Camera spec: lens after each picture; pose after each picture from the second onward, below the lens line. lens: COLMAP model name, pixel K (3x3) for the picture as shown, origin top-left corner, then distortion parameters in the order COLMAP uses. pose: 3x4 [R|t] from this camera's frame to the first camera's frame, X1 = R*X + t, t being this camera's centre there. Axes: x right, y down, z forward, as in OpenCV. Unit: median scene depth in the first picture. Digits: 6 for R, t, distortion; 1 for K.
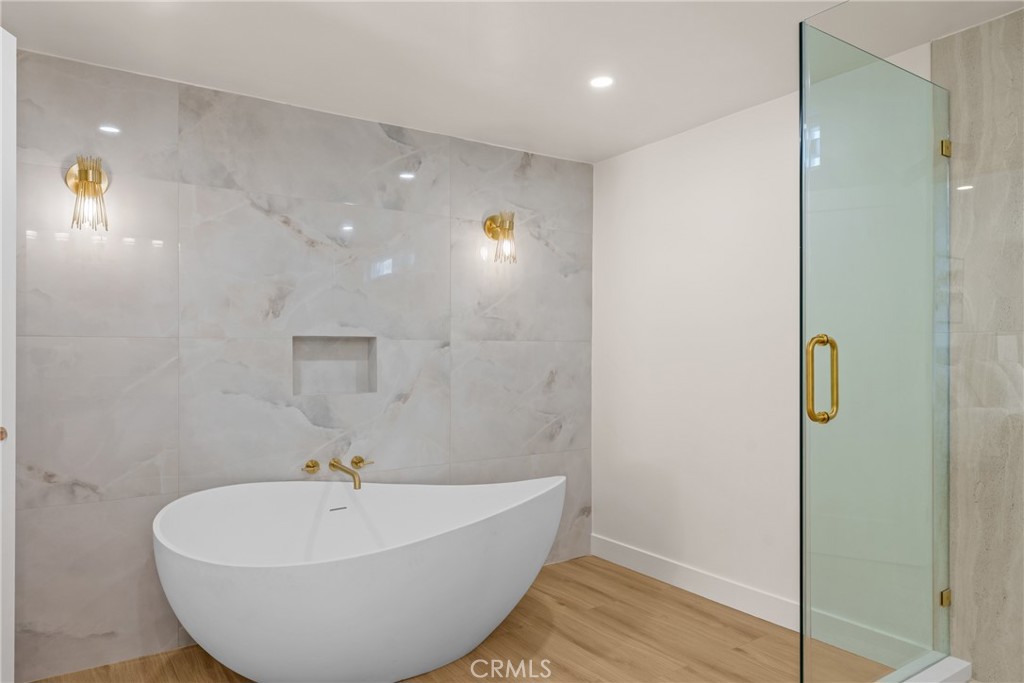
lens RADIAL K [[686.3, 0, 514.3], [0, 686.3, 332.4], [0, 0, 1]] dist [0.001269, -0.005833]
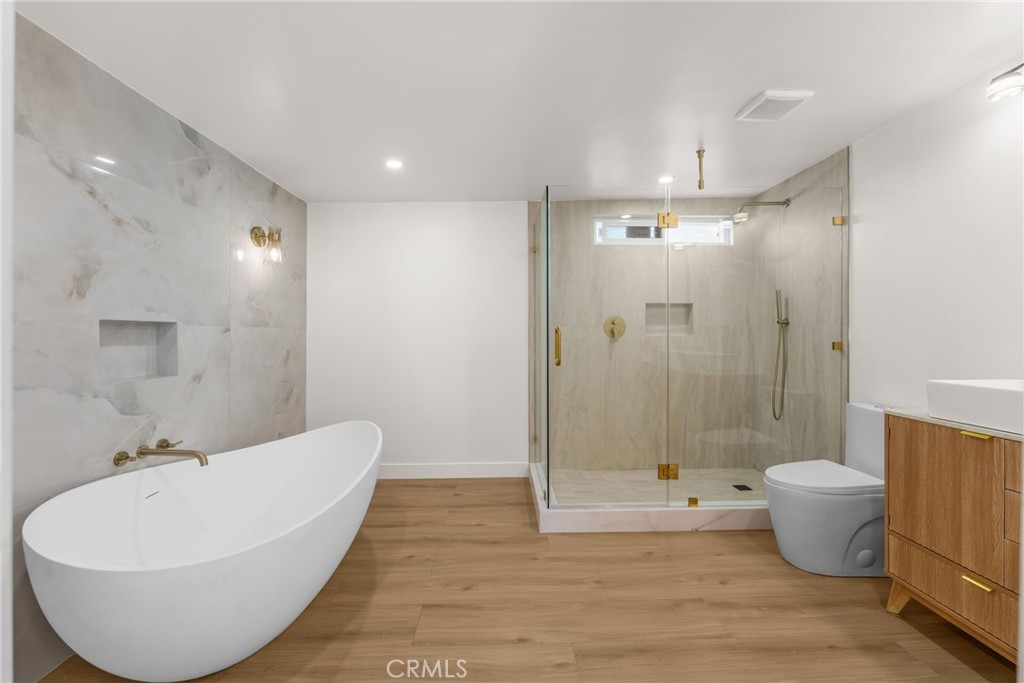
lens RADIAL K [[412.6, 0, 510.9], [0, 412.6, 325.2], [0, 0, 1]] dist [-0.002675, -0.000492]
pose [[0.540719, 0.016747, 0.841037, -0.450330], [-0.019238, 0.999787, -0.007539, 0.005576], [-0.840984, -0.012103, 0.540925, 0.227327]]
